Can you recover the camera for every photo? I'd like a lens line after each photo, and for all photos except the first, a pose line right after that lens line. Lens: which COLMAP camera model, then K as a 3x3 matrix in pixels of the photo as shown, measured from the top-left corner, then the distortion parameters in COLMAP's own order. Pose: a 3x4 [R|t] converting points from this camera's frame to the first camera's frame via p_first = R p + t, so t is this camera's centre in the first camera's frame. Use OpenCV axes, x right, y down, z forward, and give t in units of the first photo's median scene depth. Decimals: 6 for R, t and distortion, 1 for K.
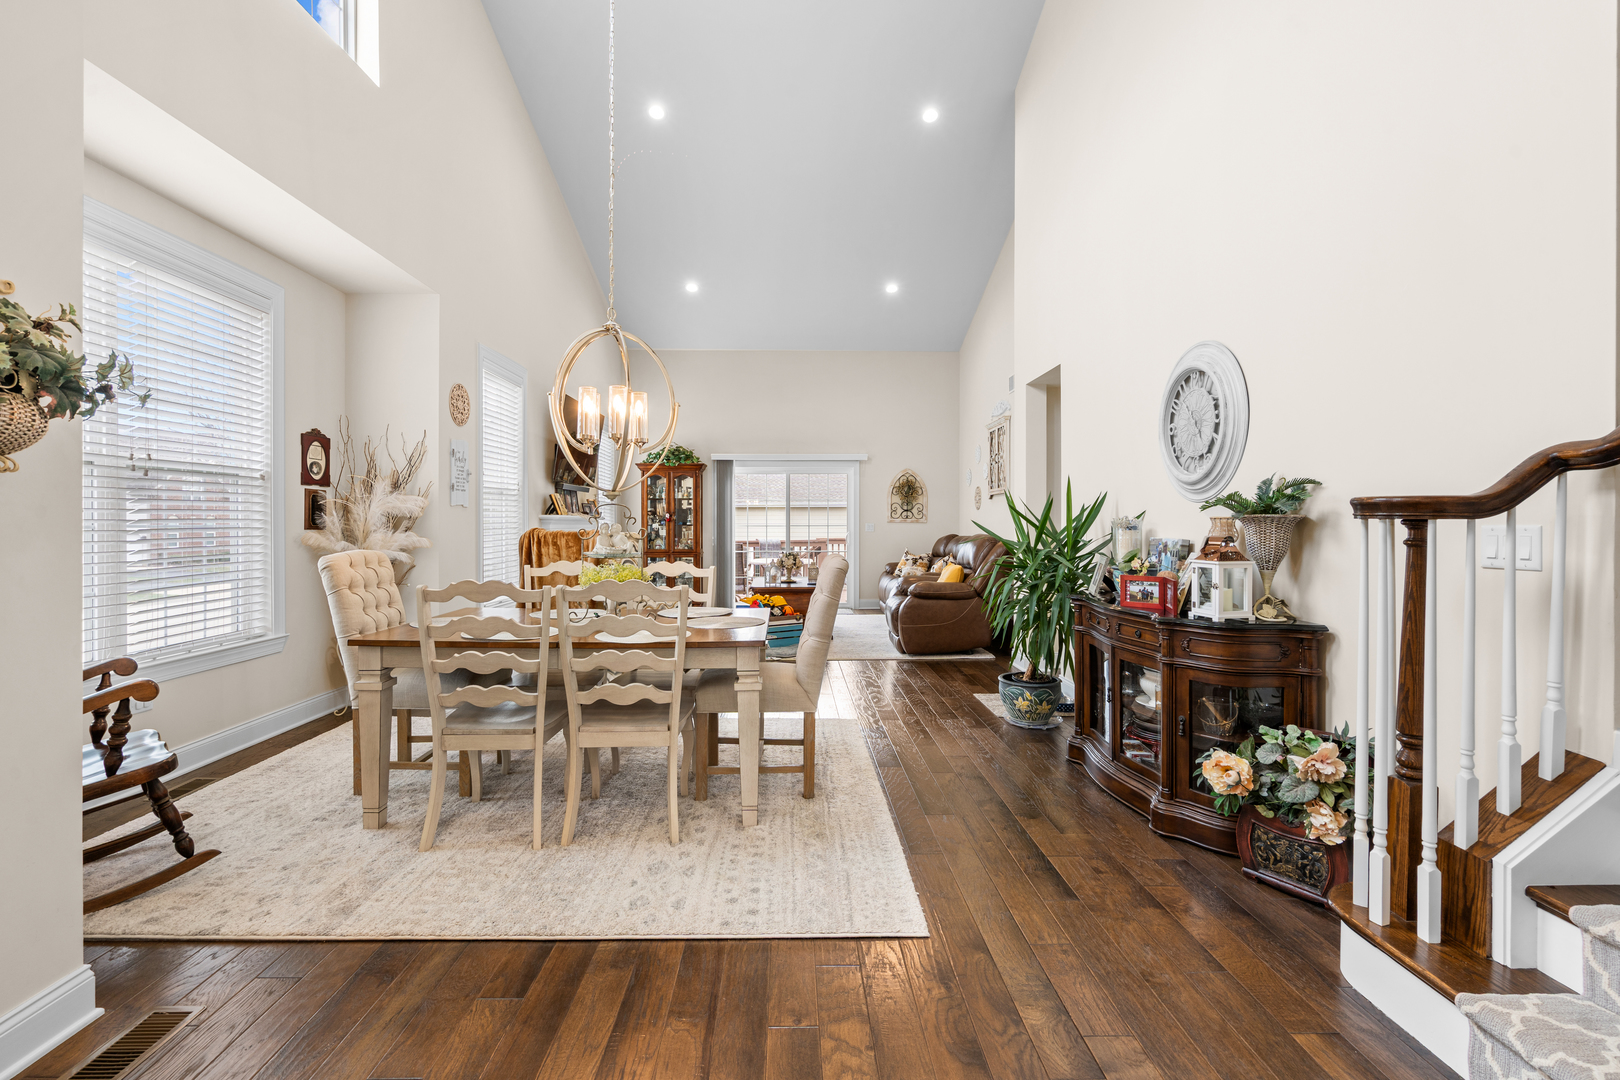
lens RADIAL K [[726.2, 0, 806.8], [0, 726.2, 524.5], [0, 0, 1]] dist [-0.002501, 0.000948]
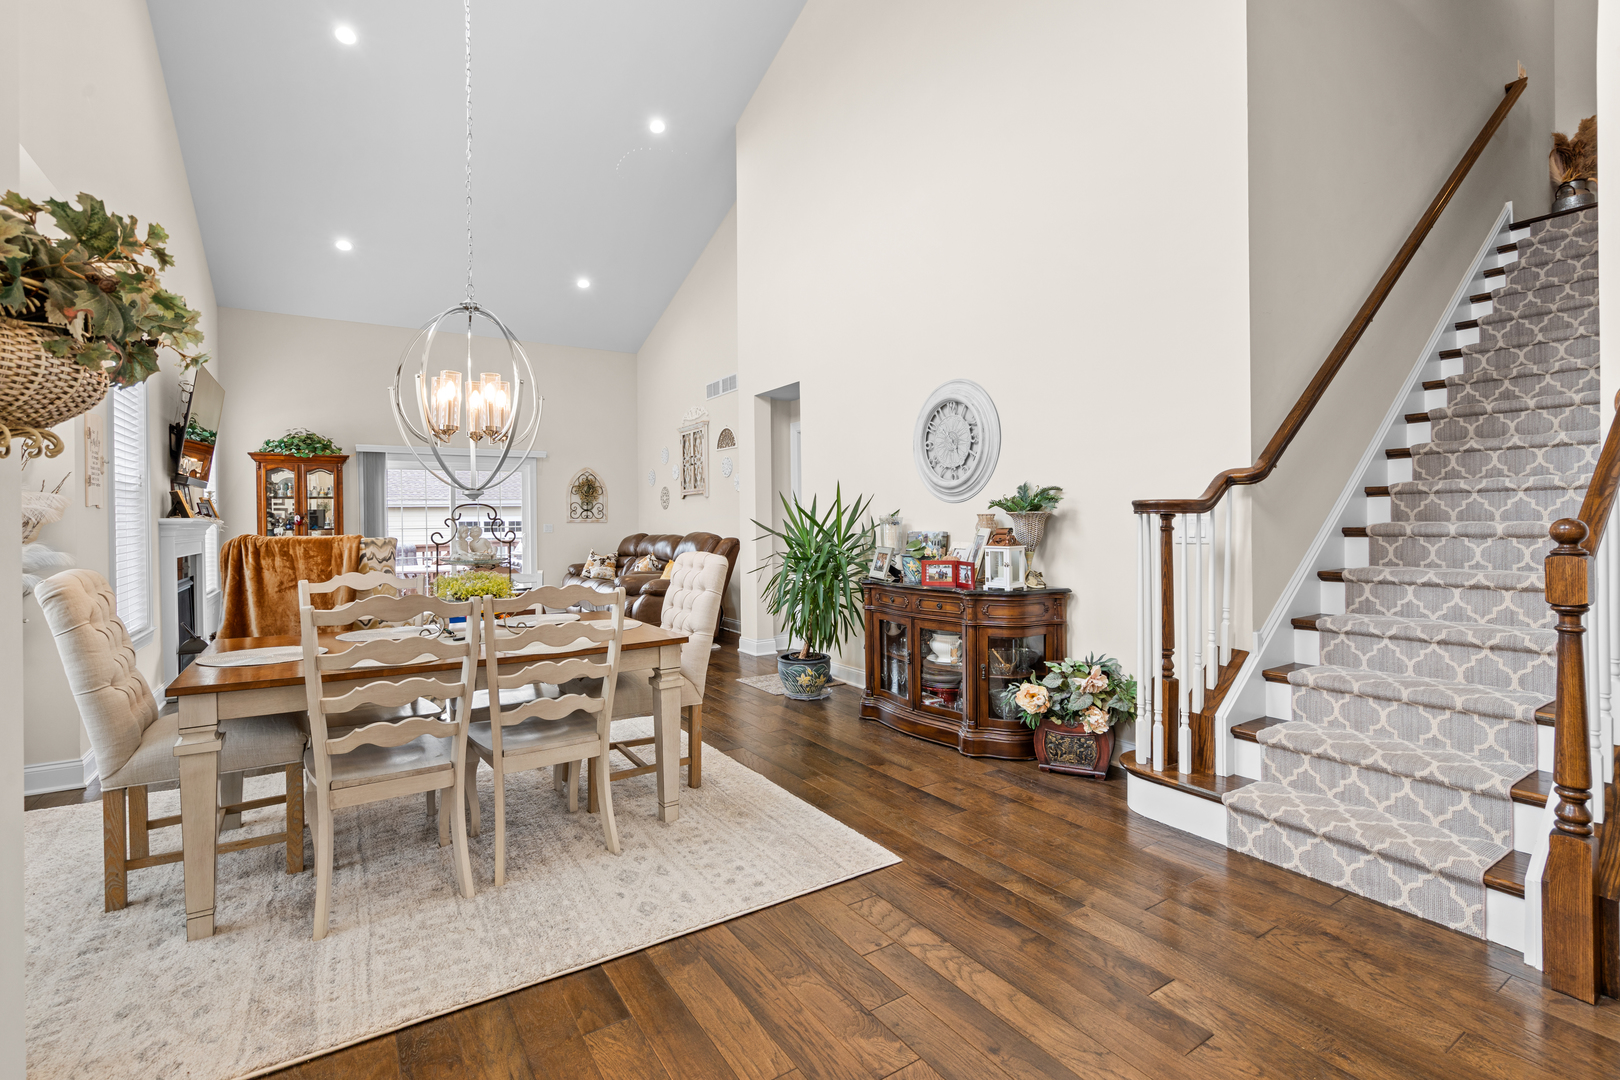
lens RADIAL K [[734.4, 0, 798.3], [0, 734.4, 518.8], [0, 0, 1]] dist [-0.003499, 0.001228]
pose [[0.852960, -0.010793, 0.521865, -0.483254], [0.014654, 0.999887, -0.003273, -0.001905], [-0.521771, 0.010439, 0.853022, 0.030560]]
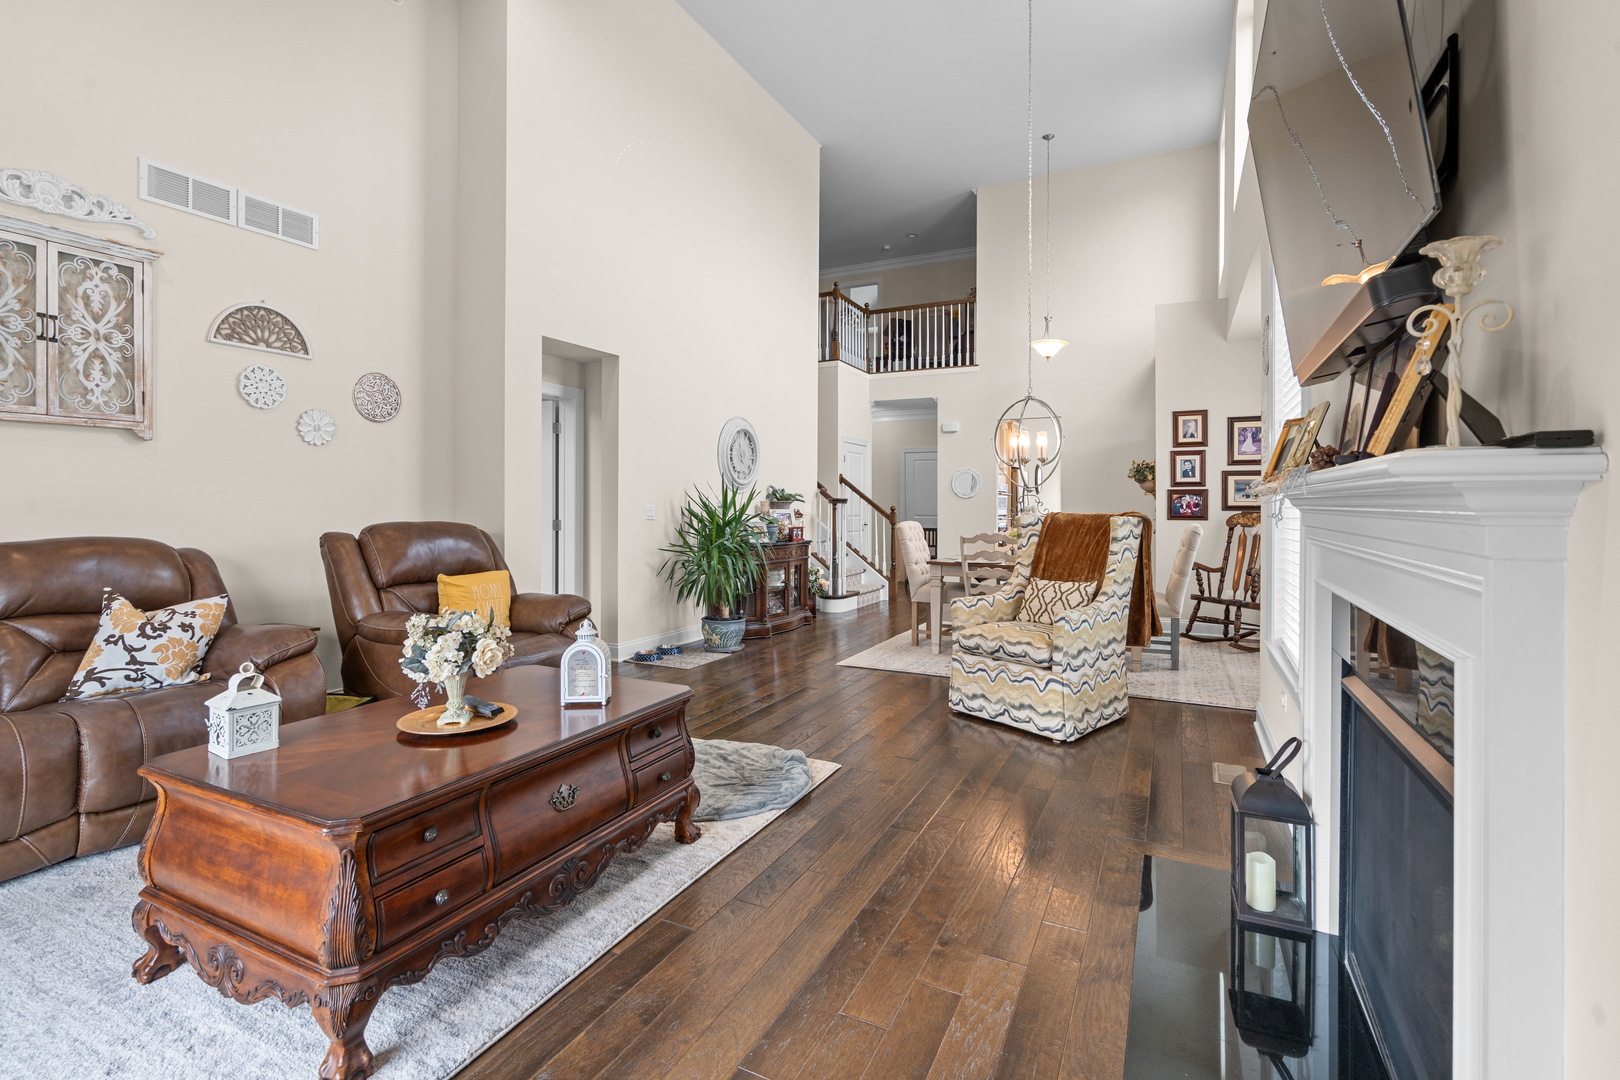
lens RADIAL K [[734.4, 0, 798.3], [0, 734.4, 518.8], [0, 0, 1]] dist [-0.003499, 0.001228]
pose [[-0.880973, -0.010443, 0.473052, -0.752078], [-0.000866, 0.999790, 0.020460, -0.003949], [-0.473166, 0.017615, -0.880797, 3.506587]]
